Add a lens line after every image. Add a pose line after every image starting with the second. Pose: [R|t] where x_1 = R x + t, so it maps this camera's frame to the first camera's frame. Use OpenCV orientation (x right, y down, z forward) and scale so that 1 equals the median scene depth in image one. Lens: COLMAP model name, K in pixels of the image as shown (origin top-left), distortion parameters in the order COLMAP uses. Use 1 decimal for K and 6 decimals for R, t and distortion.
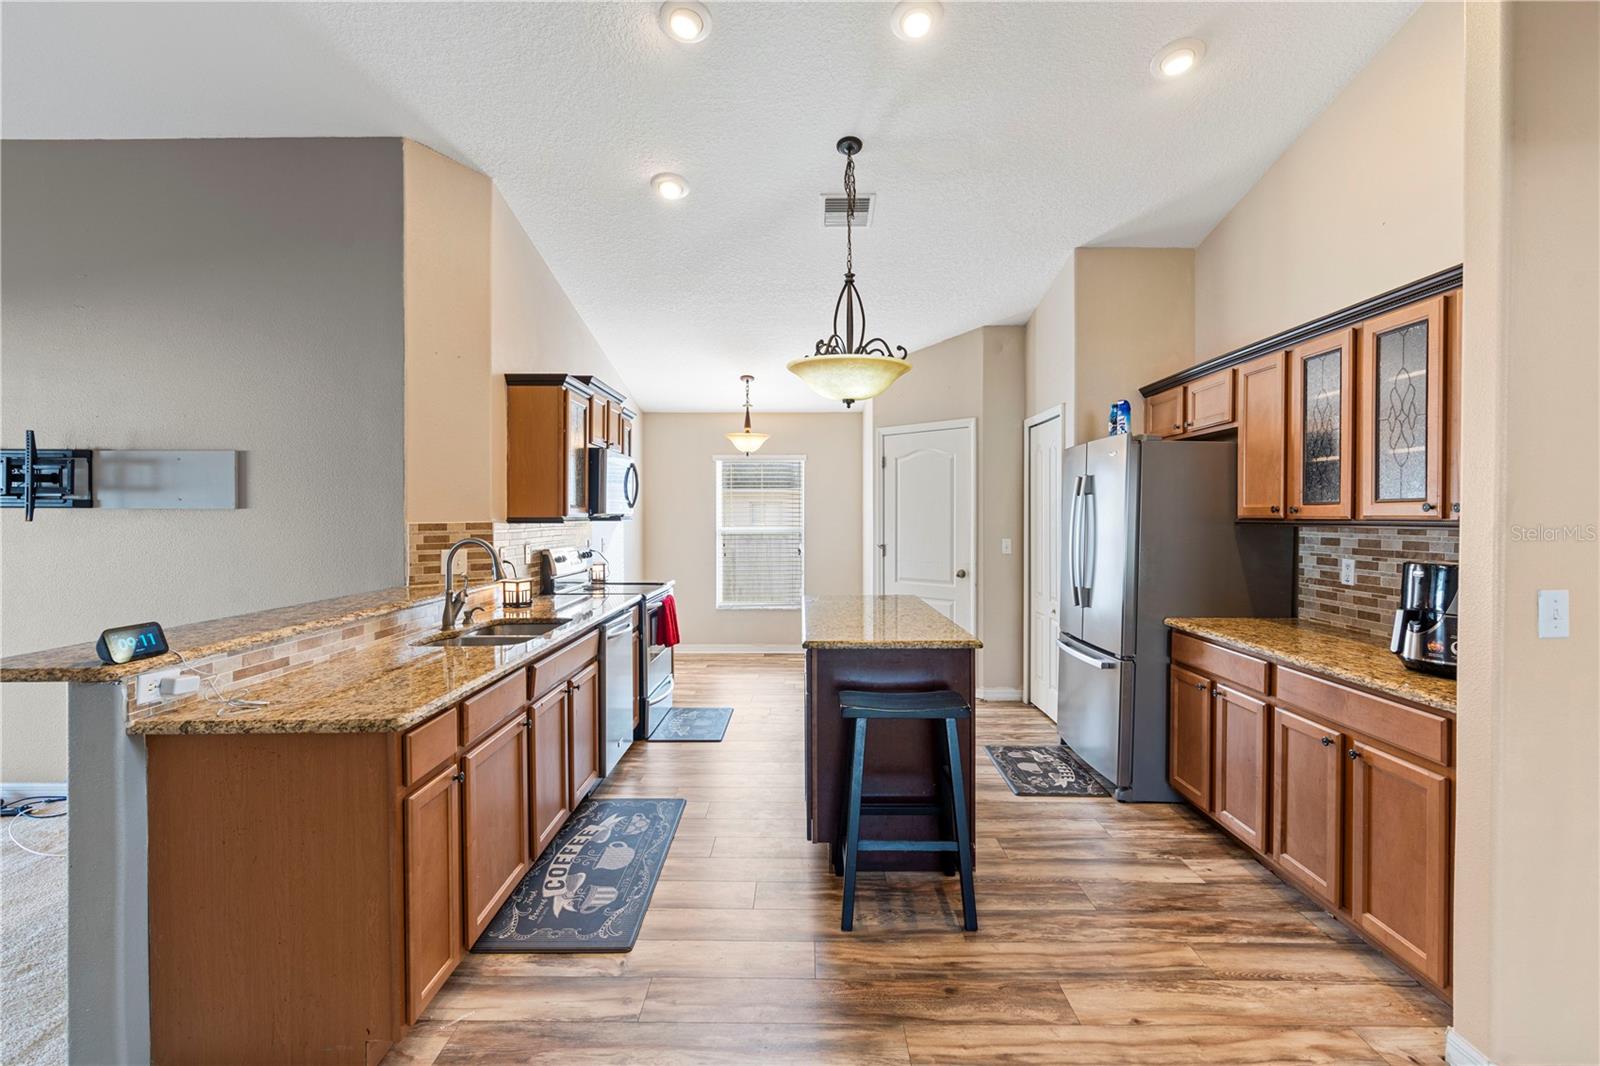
lens RADIAL K [[700.0, 0, 800.0], [0, 700.0, 533.0], [0, 0, 1]] dist [-0.000754, -0.000010]
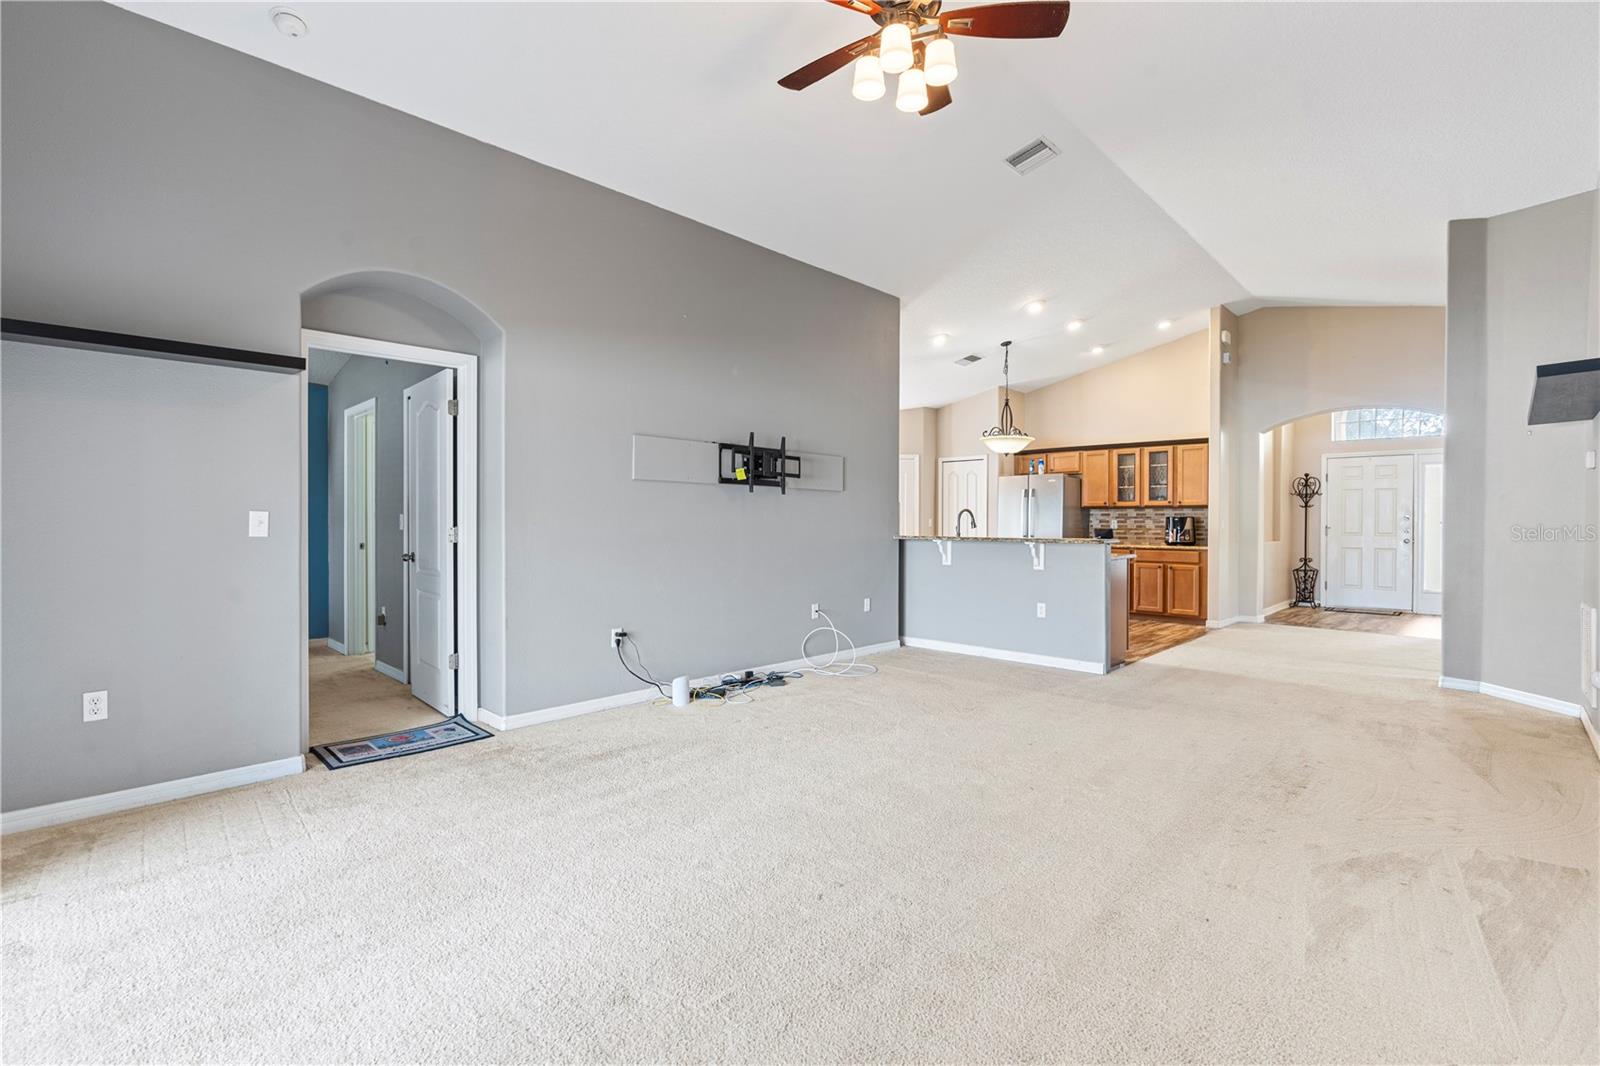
lens RADIAL K [[700.0, 0, 800.0], [0, 700.0, 533.0], [0, 0, 1]] dist [-0.000754, -0.000010]
pose [[0.693843, -0.009821, 0.720059, -2.148211], [0.014075, 0.999901, 0.000076, 0.067290], [-0.719989, 0.010082, 0.693912, -0.116116]]
